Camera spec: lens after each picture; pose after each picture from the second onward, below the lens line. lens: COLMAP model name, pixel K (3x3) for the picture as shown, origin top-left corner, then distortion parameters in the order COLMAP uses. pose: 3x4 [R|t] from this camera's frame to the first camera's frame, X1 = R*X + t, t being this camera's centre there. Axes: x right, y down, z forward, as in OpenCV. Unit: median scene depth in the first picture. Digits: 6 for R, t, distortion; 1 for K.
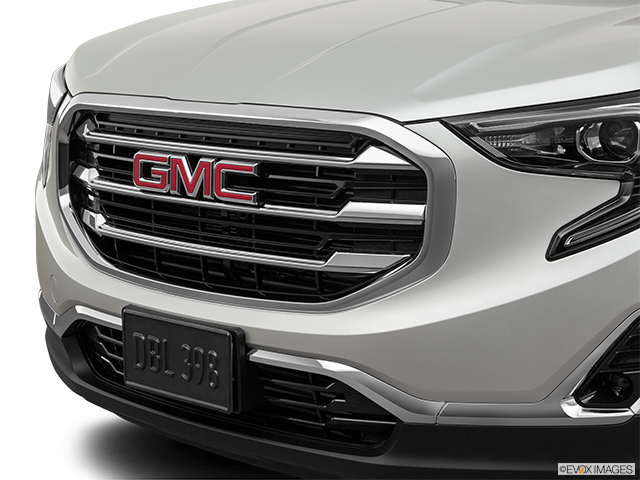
lens RADIAL K [[1537.7, 0, 321.0], [0, 1537.7, 239.1], [0, 0, 1]] dist [-0.088558, 0.000000]
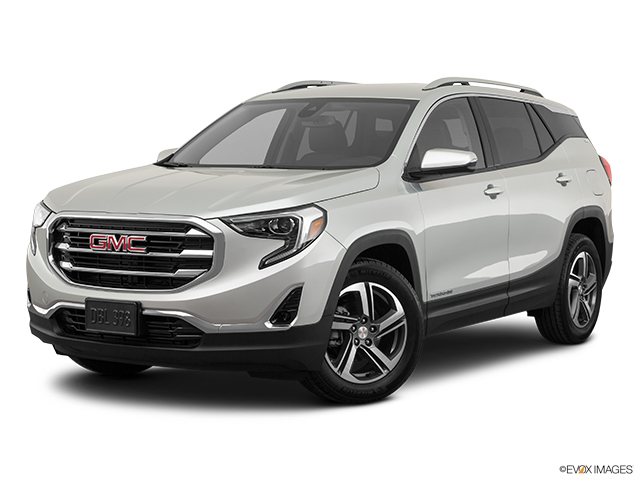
lens RADIAL K [[1283.8, 0, 321.2], [0, 1283.8, 238.6], [0, 0, 1]] dist [0.023222, 0.000000]
pose [[0.979063, -0.002997, 0.203536, -0.196518], [0.023415, 0.994913, -0.097978, 0.175856], [-0.202207, 0.100693, 0.974153, -1.178870]]
